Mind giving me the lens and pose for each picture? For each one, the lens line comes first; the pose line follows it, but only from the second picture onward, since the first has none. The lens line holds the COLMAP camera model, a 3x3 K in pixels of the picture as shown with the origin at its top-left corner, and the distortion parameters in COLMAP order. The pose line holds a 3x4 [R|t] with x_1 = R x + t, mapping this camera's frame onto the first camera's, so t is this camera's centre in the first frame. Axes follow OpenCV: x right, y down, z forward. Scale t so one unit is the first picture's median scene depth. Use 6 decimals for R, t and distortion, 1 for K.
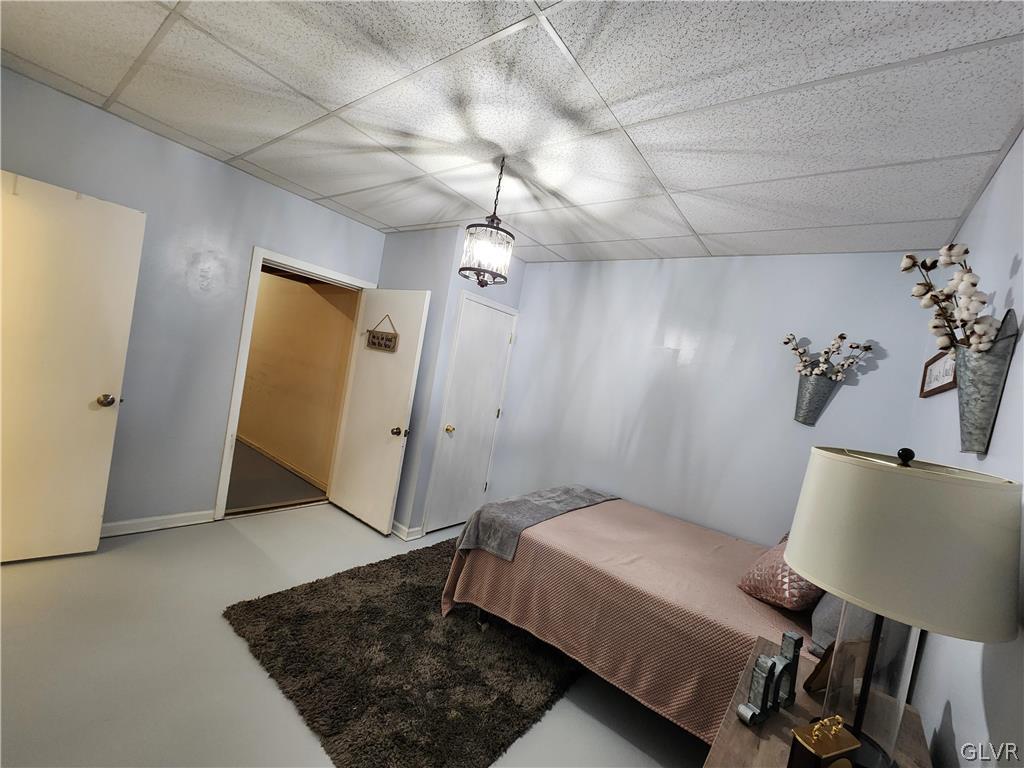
lens RADIAL K [[416.7, 0, 512.6], [0, 416.7, 386.0], [0, 0, 1]] dist [0.000475, -0.000655]
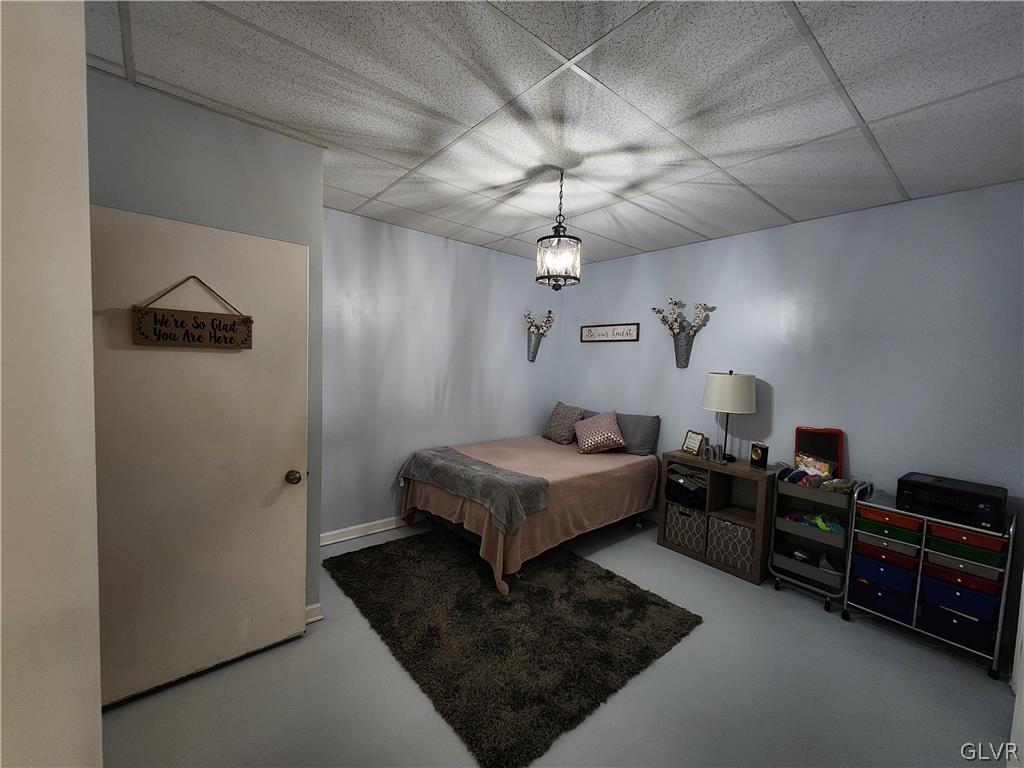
lens RADIAL K [[416.7, 0, 512.6], [0, 416.7, 386.0], [0, 0, 1]] dist [0.000475, -0.000655]
pose [[0.213560, -0.222515, 0.951252, -1.019597], [0.029987, 0.974749, 0.221279, -0.199417], [-0.976470, -0.018731, 0.214839, 0.728404]]
